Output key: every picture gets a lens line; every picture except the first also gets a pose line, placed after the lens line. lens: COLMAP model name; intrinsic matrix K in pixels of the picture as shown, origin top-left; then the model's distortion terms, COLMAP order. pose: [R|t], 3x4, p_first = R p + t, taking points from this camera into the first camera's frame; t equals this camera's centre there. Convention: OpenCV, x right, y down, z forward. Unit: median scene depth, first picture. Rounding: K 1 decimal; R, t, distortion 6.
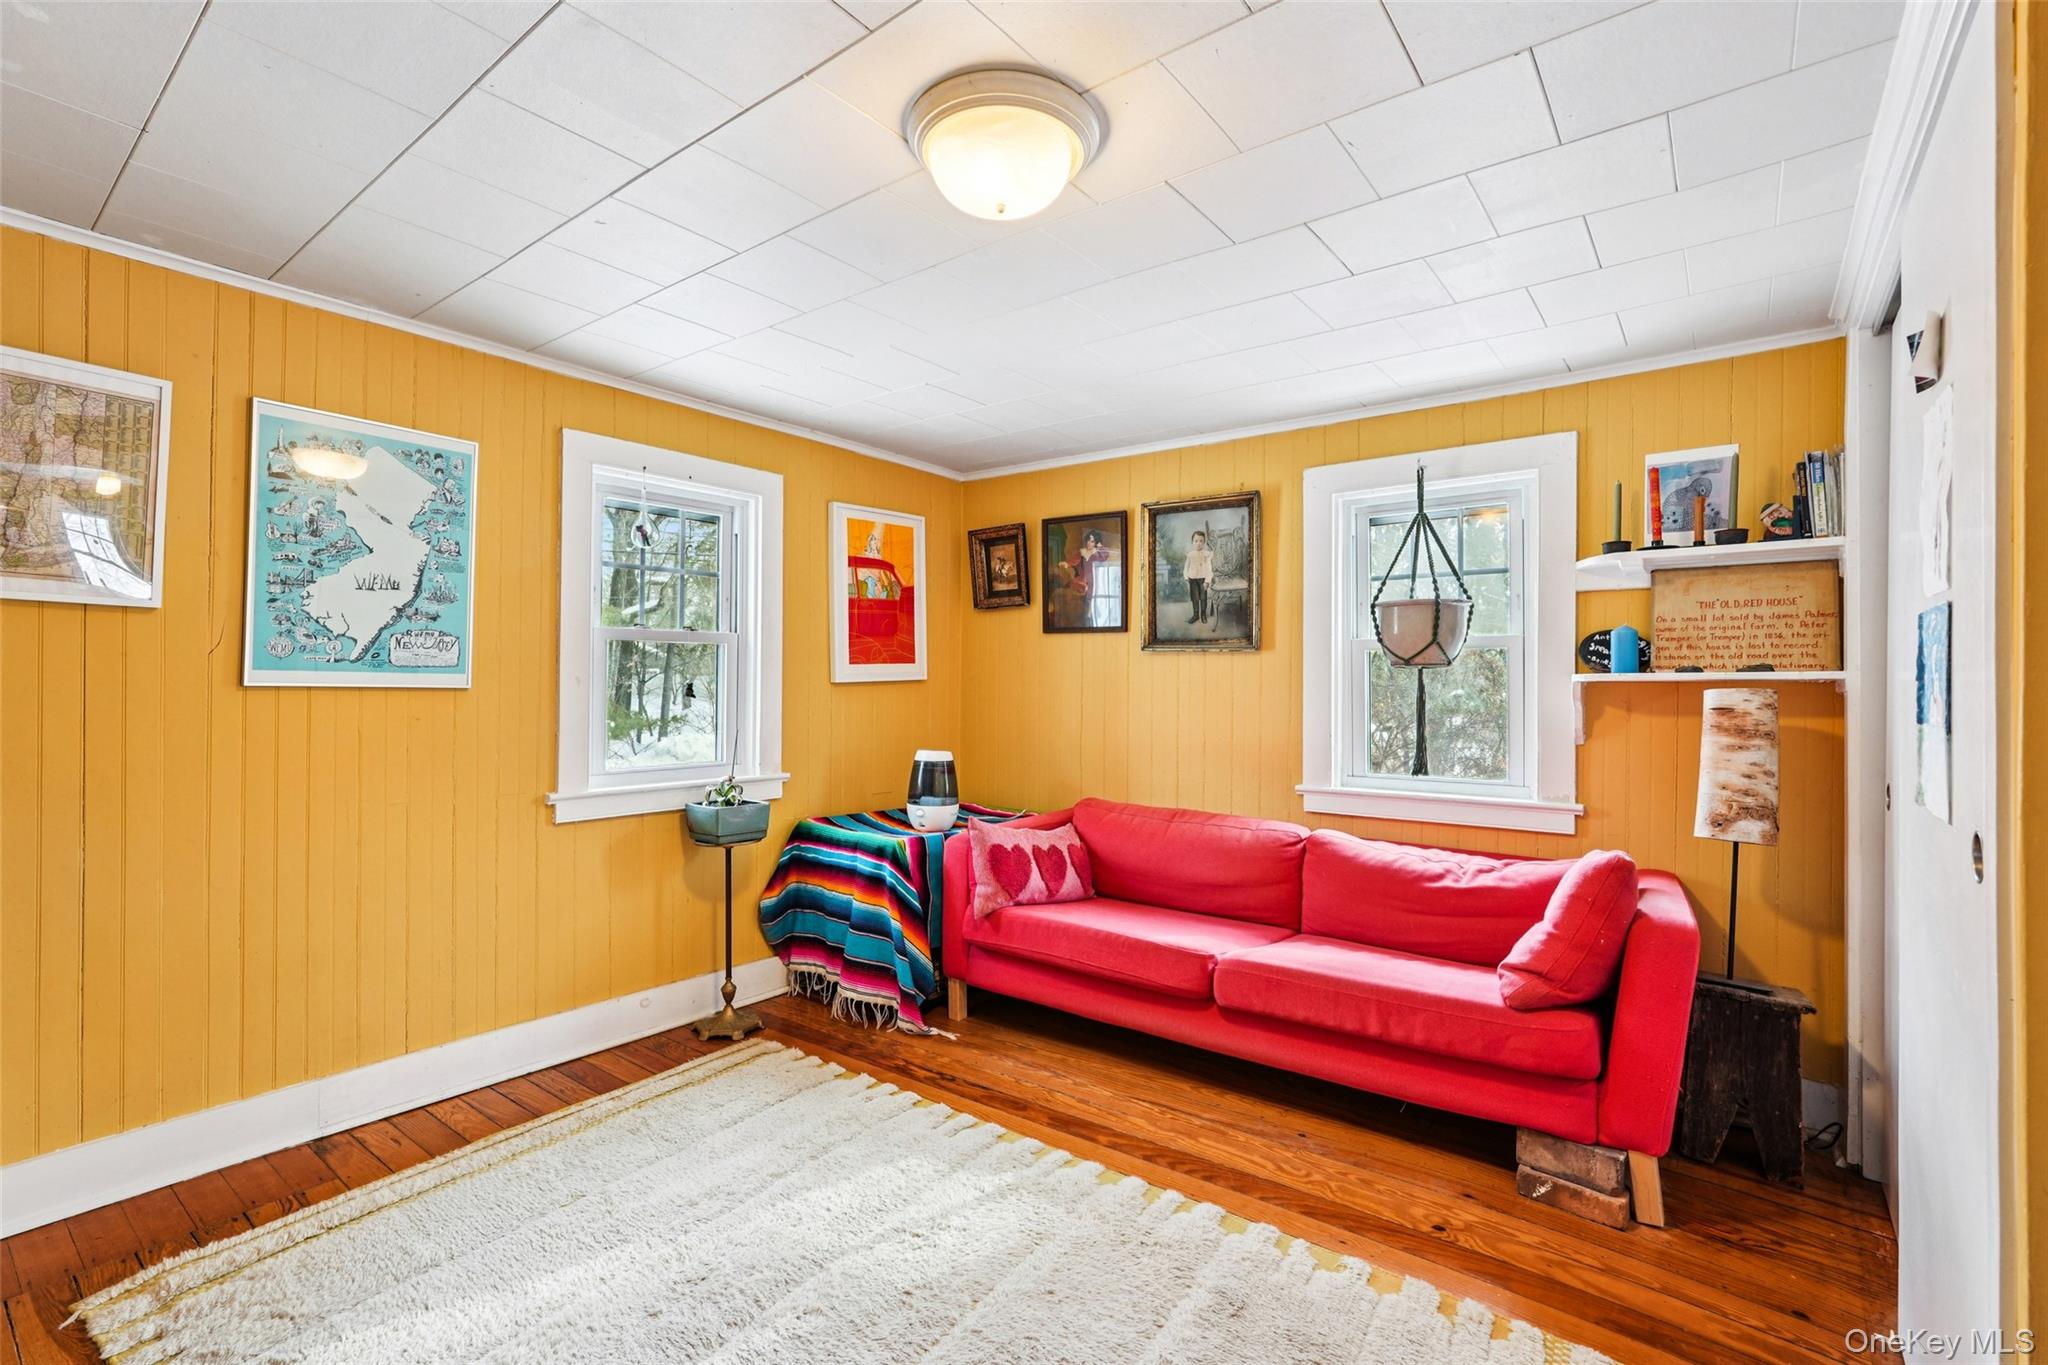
lens RADIAL K [[923.8, 0, 1025.6], [0, 923.8, 675.4], [0, 0, 1]] dist [-0.007249, 0.004070]
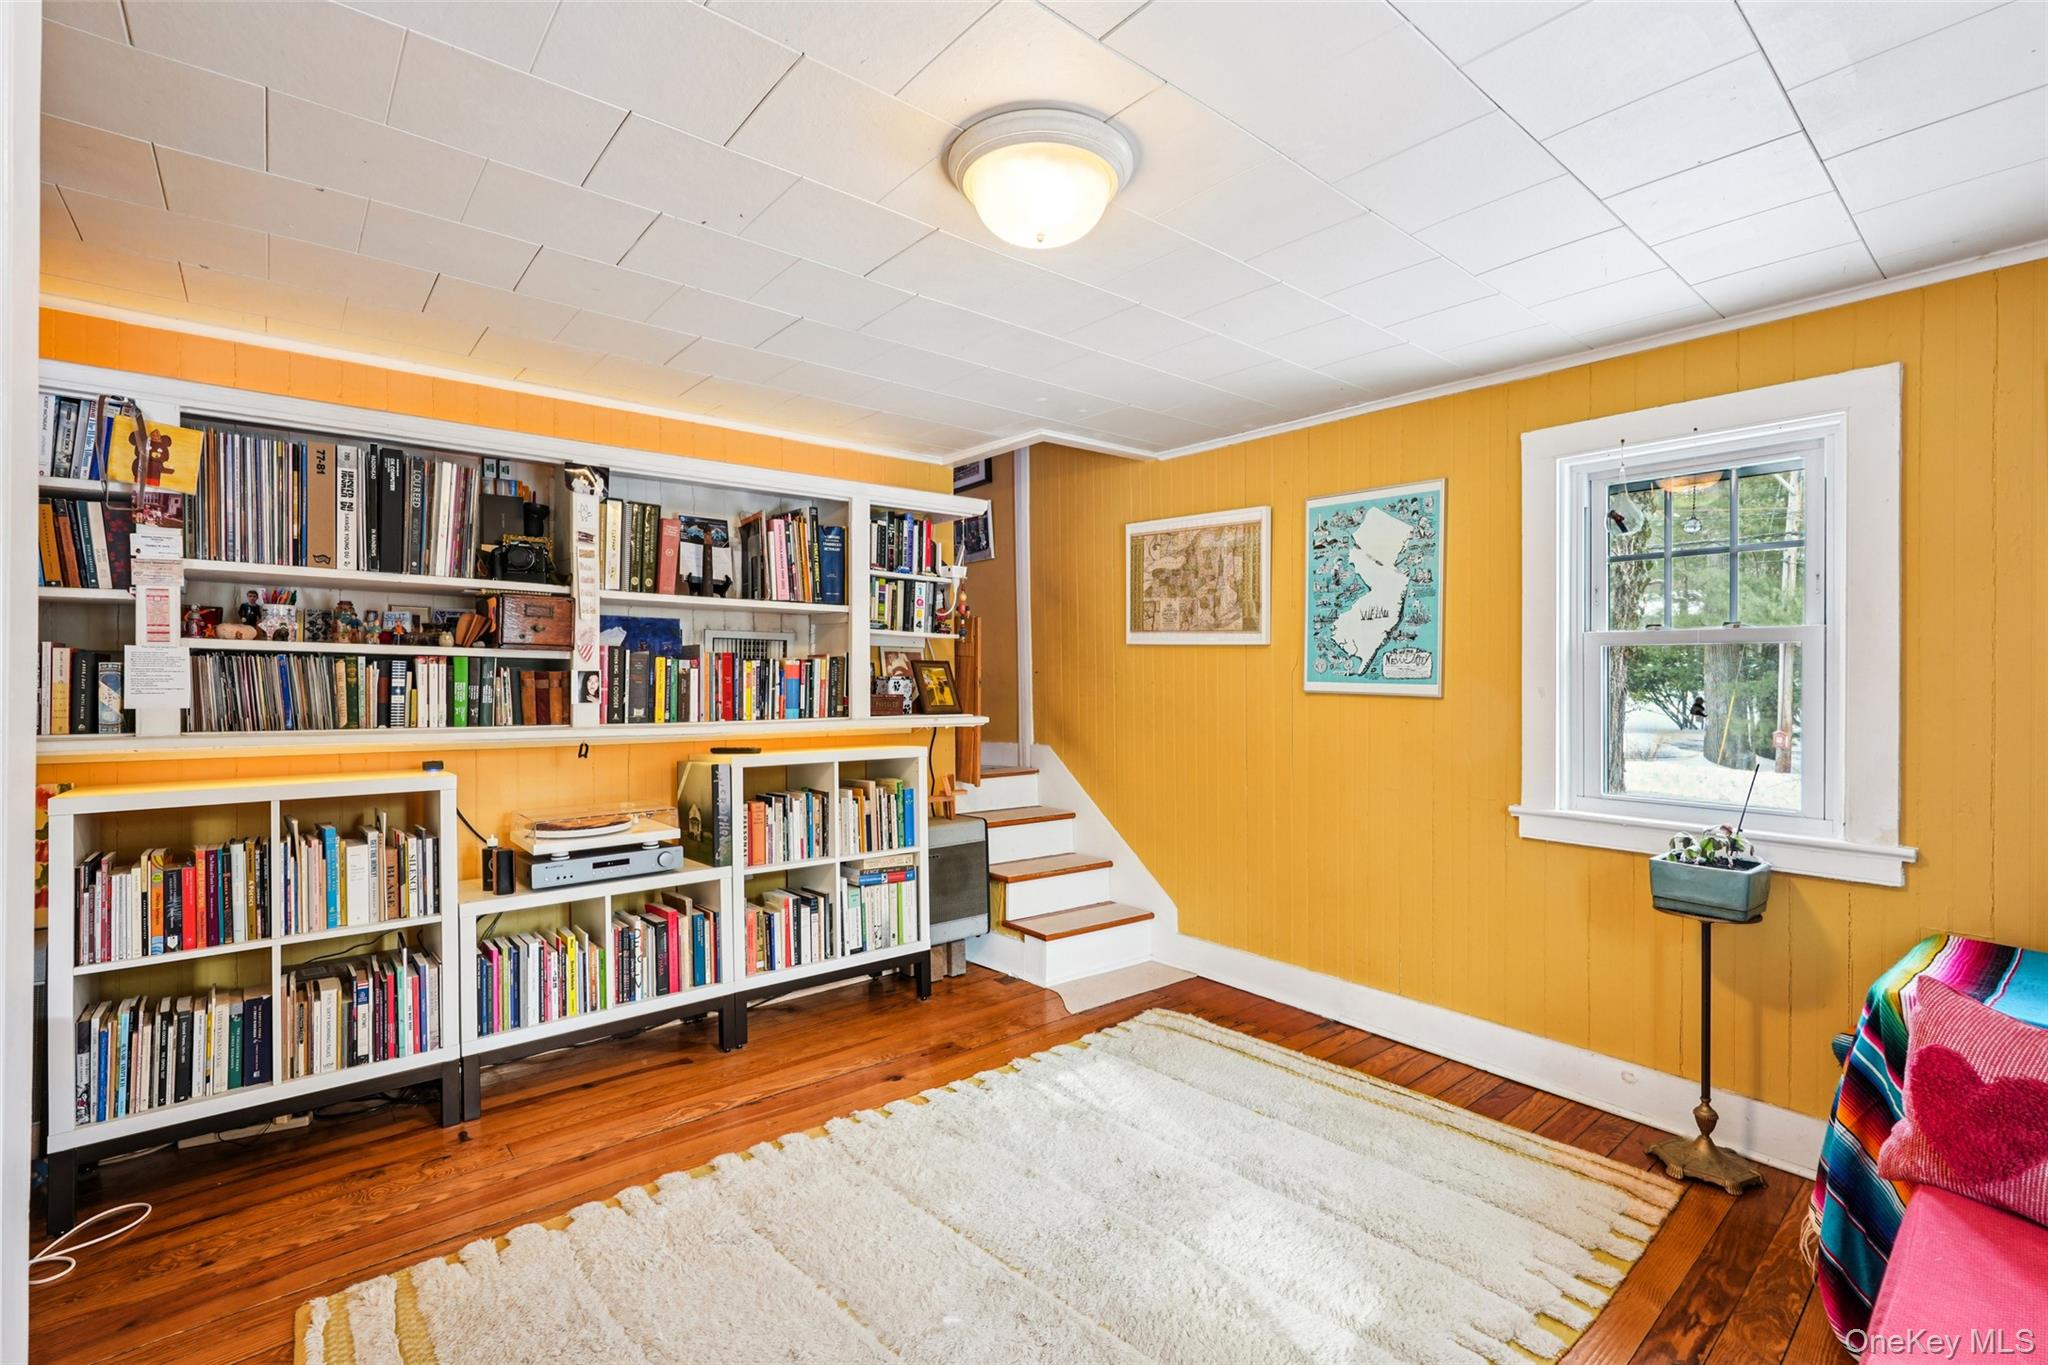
lens RADIAL K [[923.8, 0, 1014.4], [0, 923.8, 681.2], [0, 0, 1]] dist [-0.007249, 0.004070]
pose [[-0.221654, -0.003494, -0.975119, 0.557166], [-0.003315, 0.999991, -0.002830, -0.000764], [0.975120, 0.002605, -0.221664, 0.675241]]
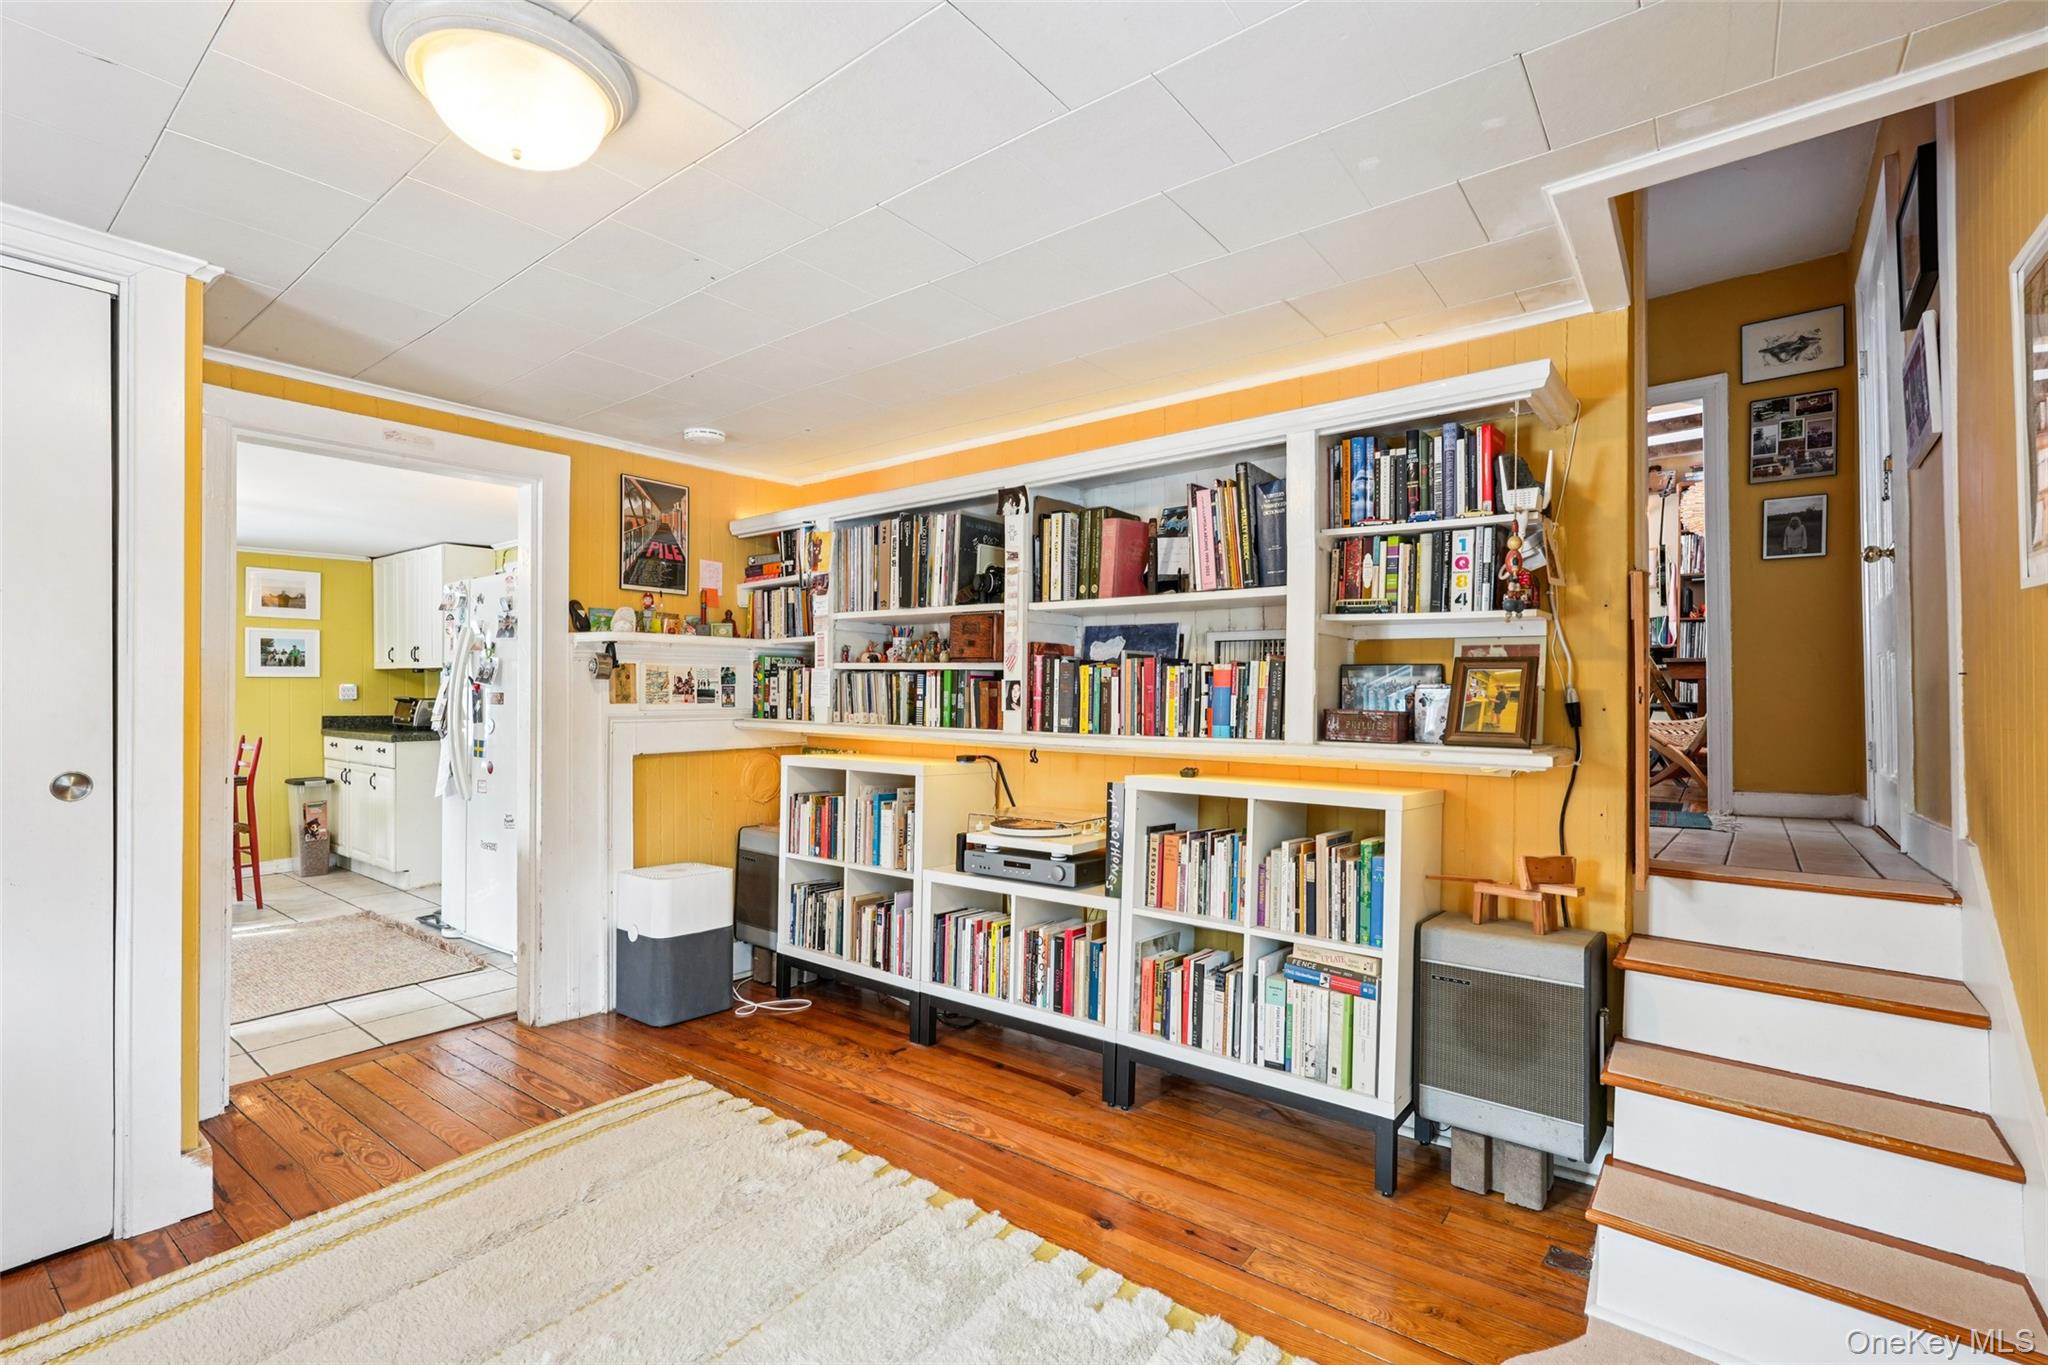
lens RADIAL K [[923.8, 0, 988.3], [0, 923.8, 699.9], [0, 0, 1]] dist [-0.007249, 0.004070]
pose [[-0.999675, -0.010381, 0.023289, -0.278724], [-0.010251, 0.999931, 0.005691, 0.003274], [-0.023347, 0.005450, -0.999713, 1.056441]]
